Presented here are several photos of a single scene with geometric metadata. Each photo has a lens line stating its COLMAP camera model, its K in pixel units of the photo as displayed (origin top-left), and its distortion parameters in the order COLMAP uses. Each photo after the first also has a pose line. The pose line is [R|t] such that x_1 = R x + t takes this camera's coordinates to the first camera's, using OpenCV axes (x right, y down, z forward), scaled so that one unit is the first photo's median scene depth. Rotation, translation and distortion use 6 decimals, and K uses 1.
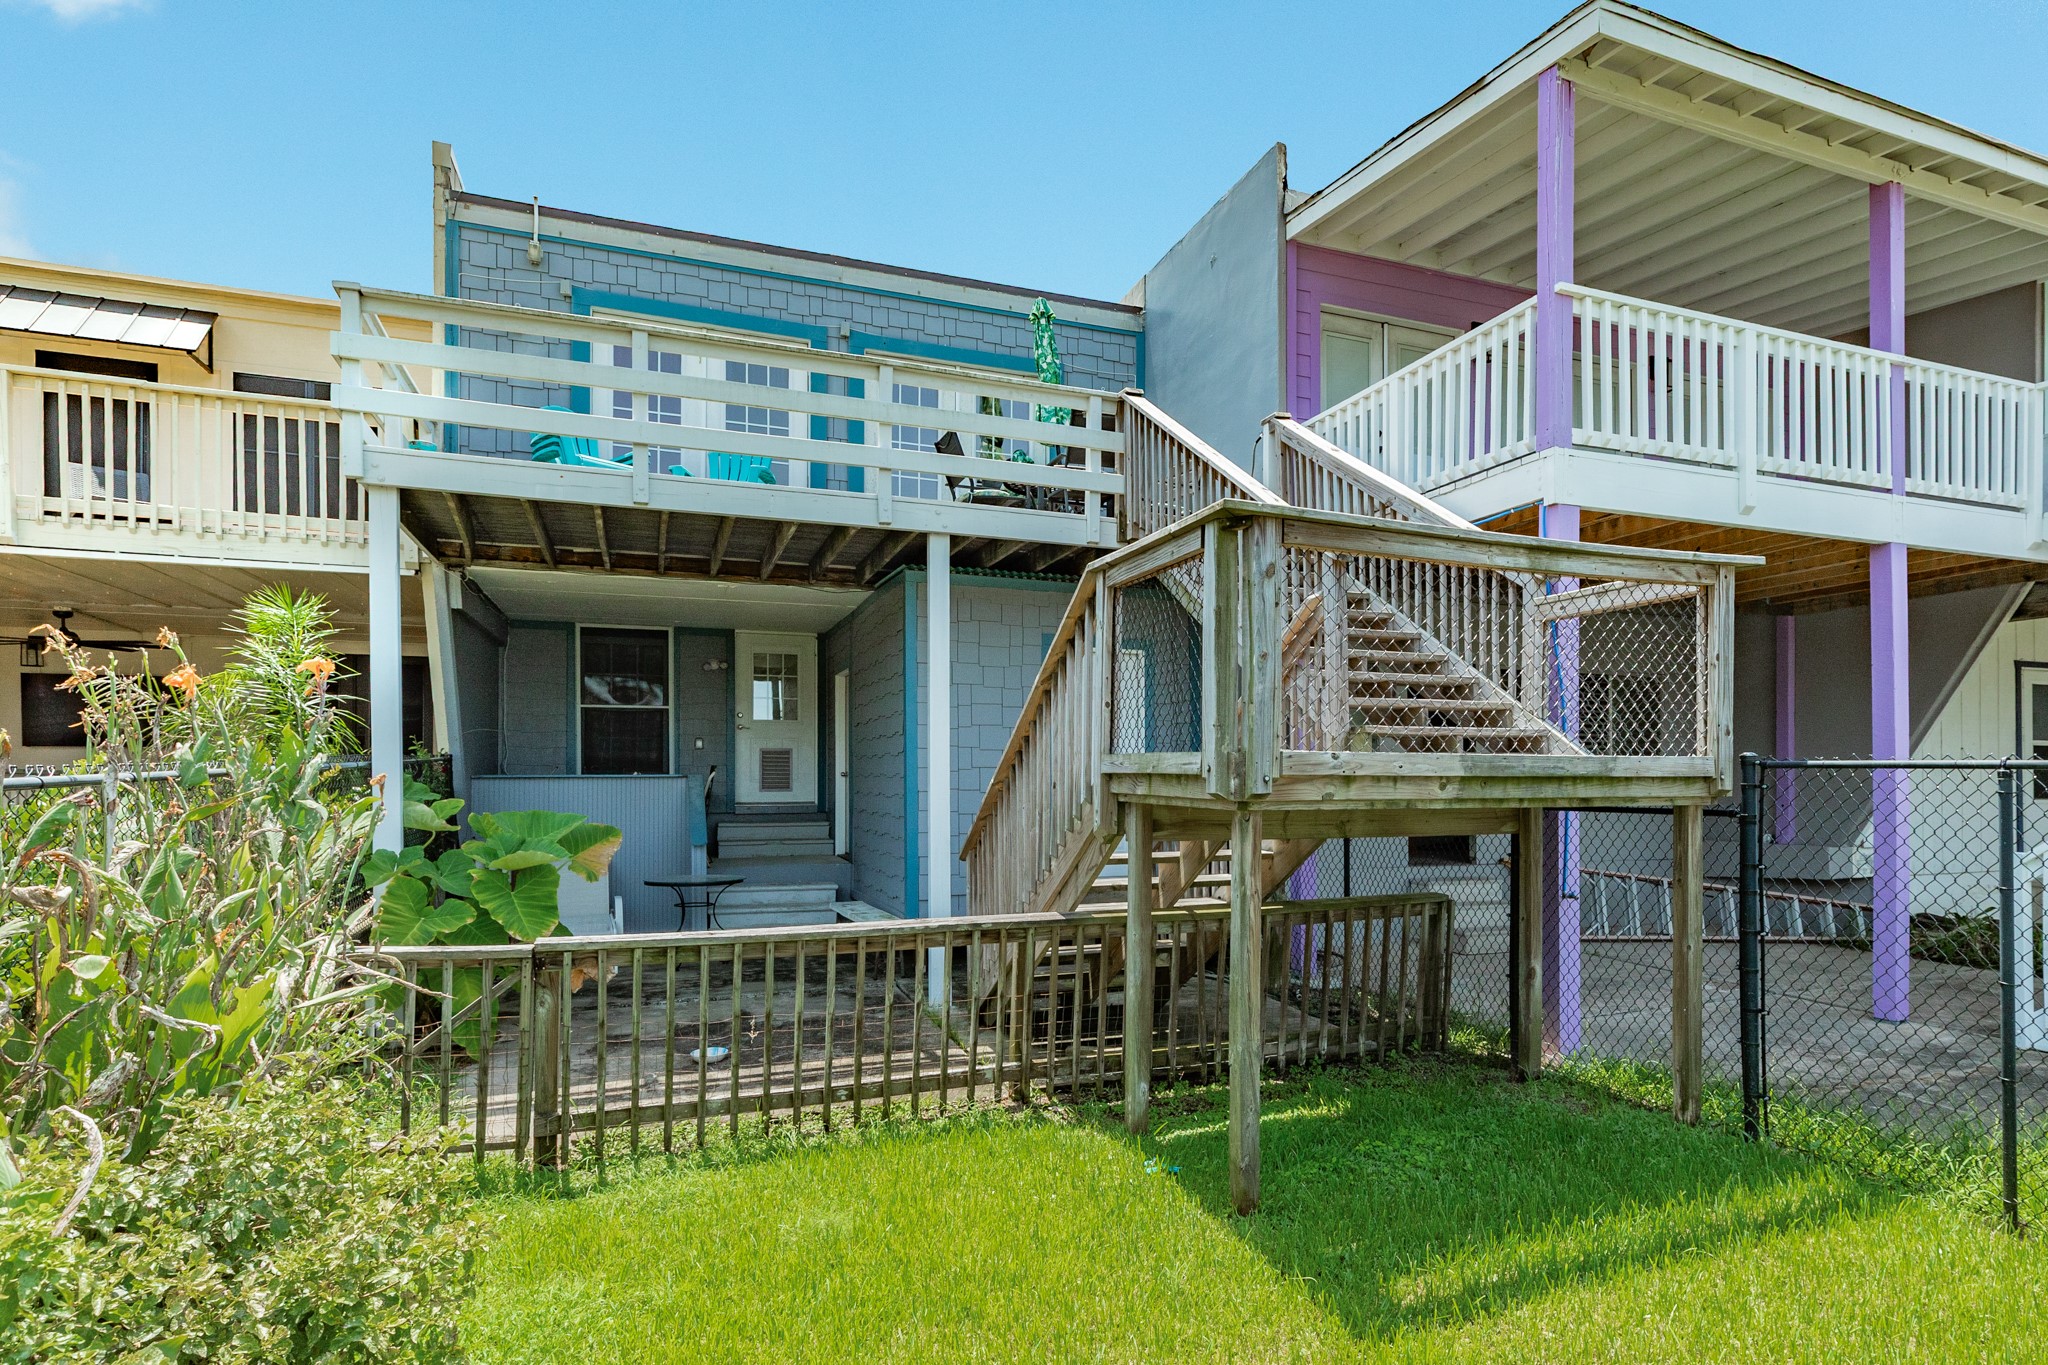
lens RADIAL K [[1106.7, 0, 1170.1], [0, 1106.7, 777.1], [0, 0, 1]] dist [0.003910, -0.001142]
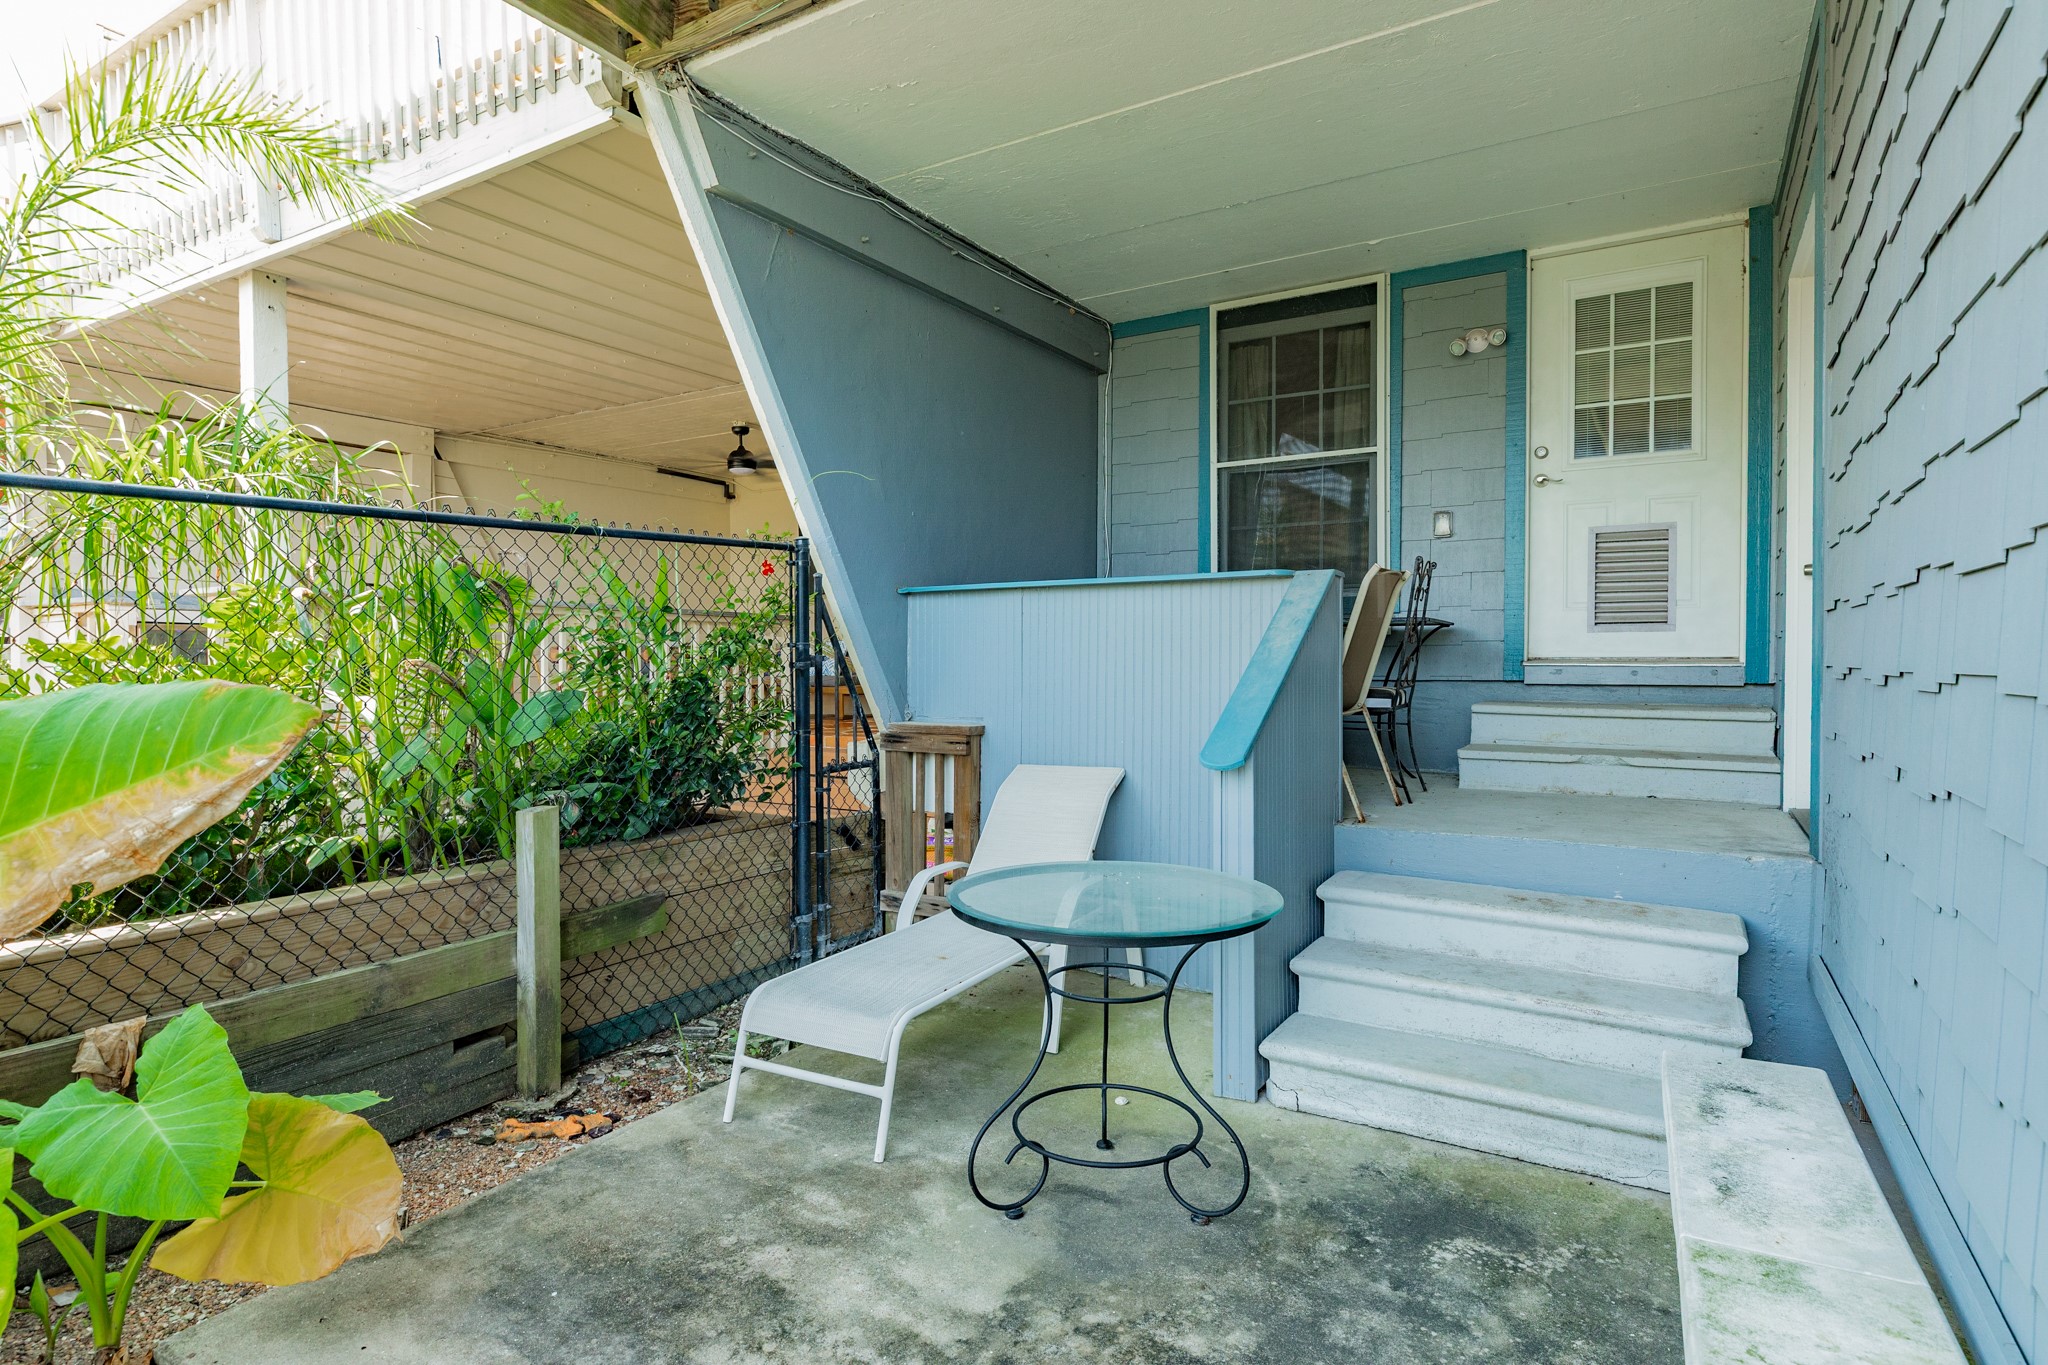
lens RADIAL K [[1122.5, 0, 1029.0], [0, 1122.5, 676.1], [0, 0, 1]] dist [-0.001376, -0.000286]
pose [[0.575931, 0.014144, -0.817376, -0.191887], [0.002516, 0.999815, 0.019074, 0.027773], [0.817494, -0.013042, 0.575789, 0.764778]]
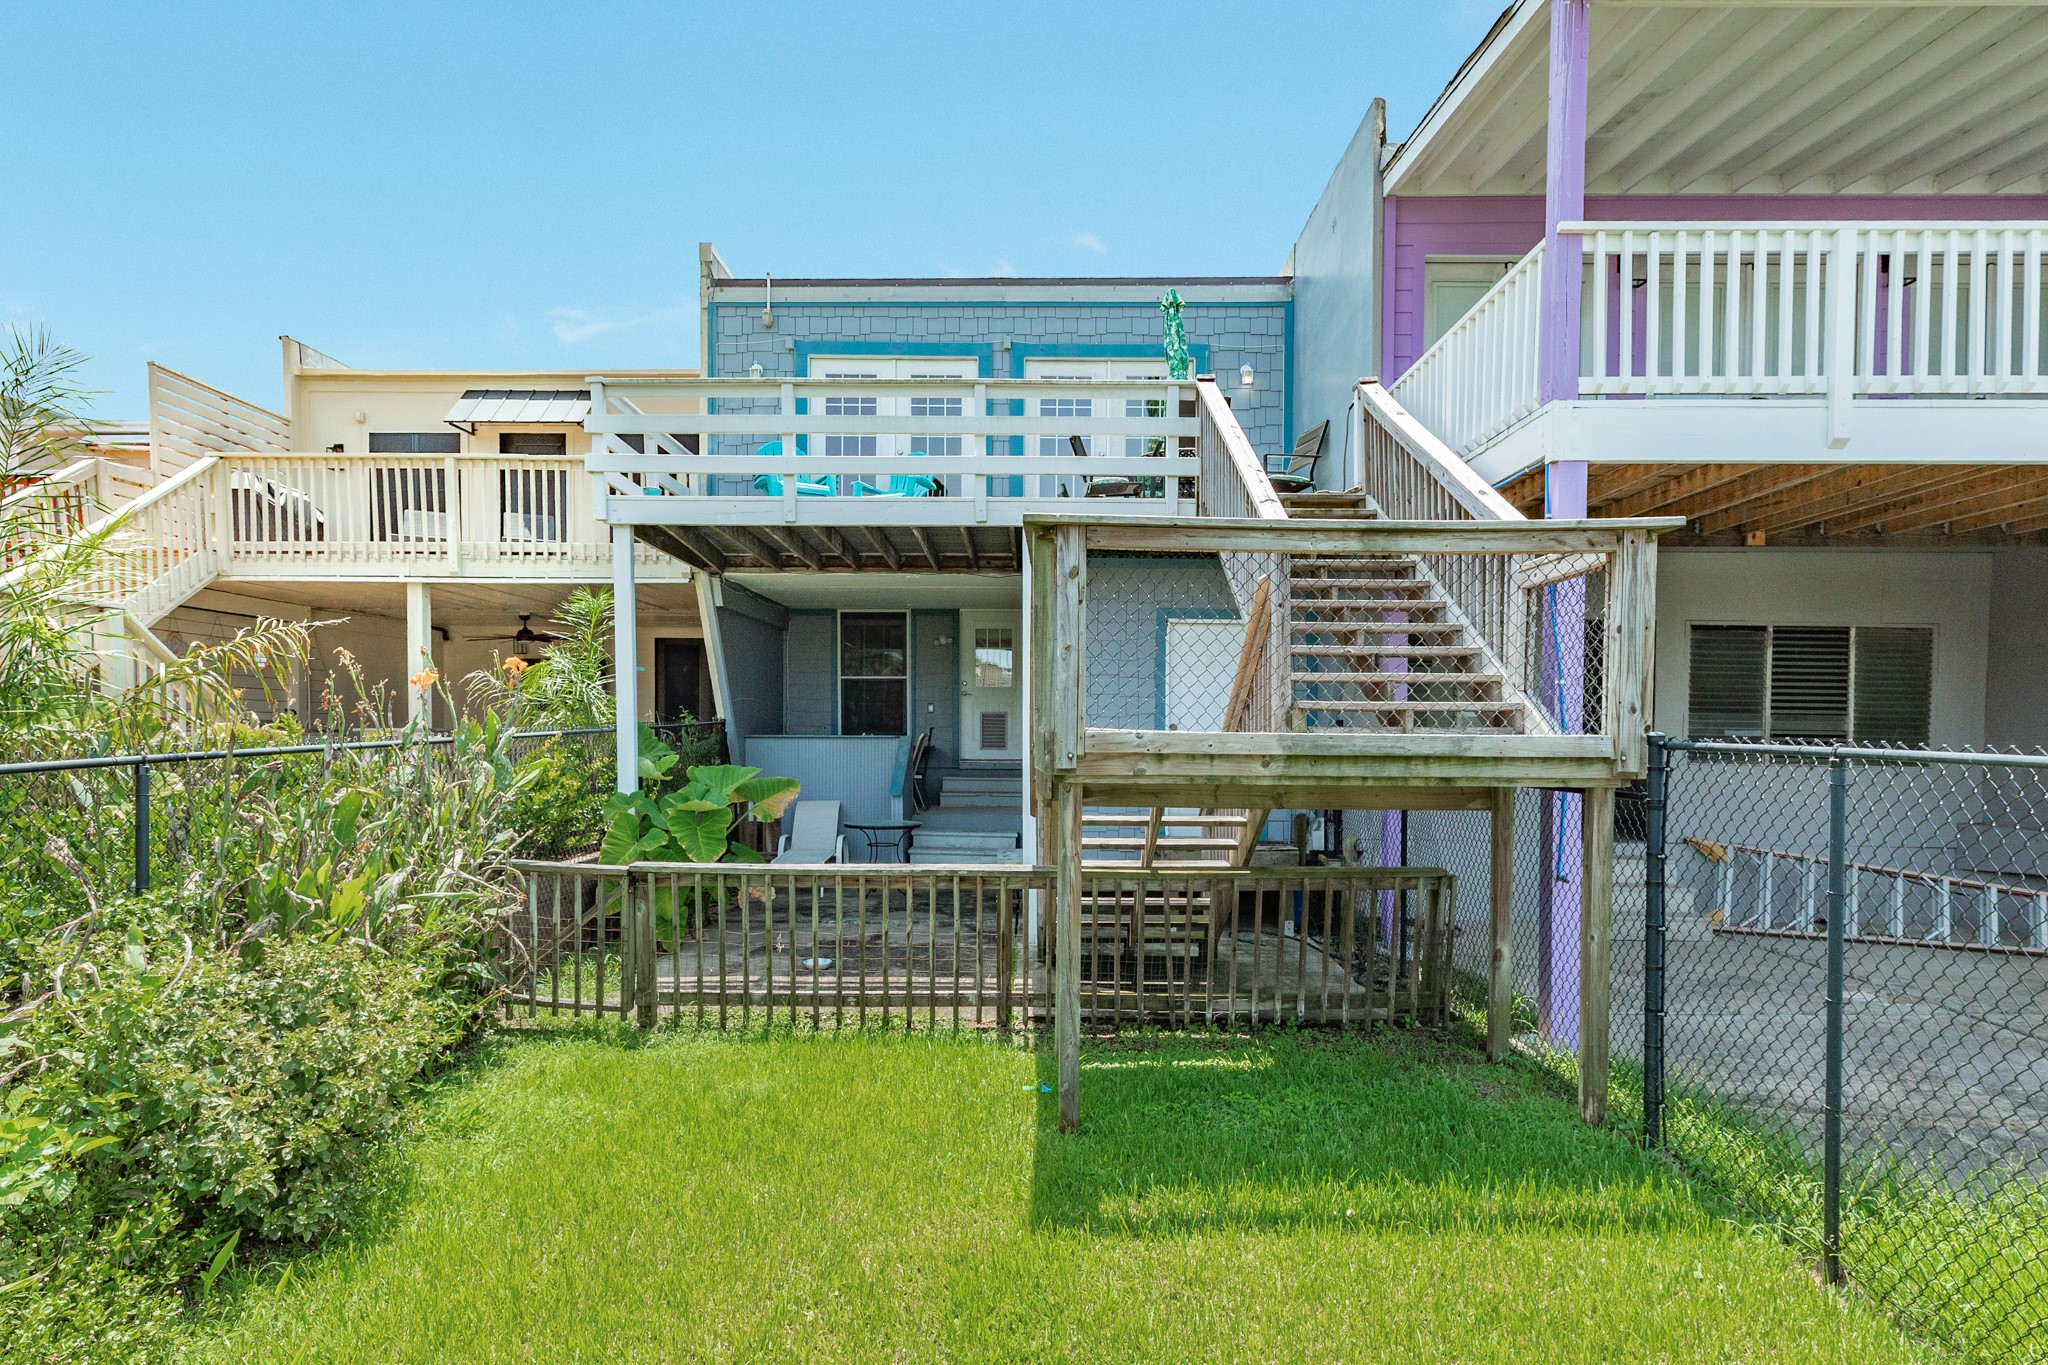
lens RADIAL K [[1106.7, 0, 1060.2], [0, 1106.7, 773.3], [0, 0, 1]] dist [0.003910, -0.001142]
pose [[0.914691, 0.023787, -0.403454, 0.221305], [-0.009595, 0.999263, 0.037163, -0.008090], [0.404041, -0.030121, 0.914245, -0.022902]]
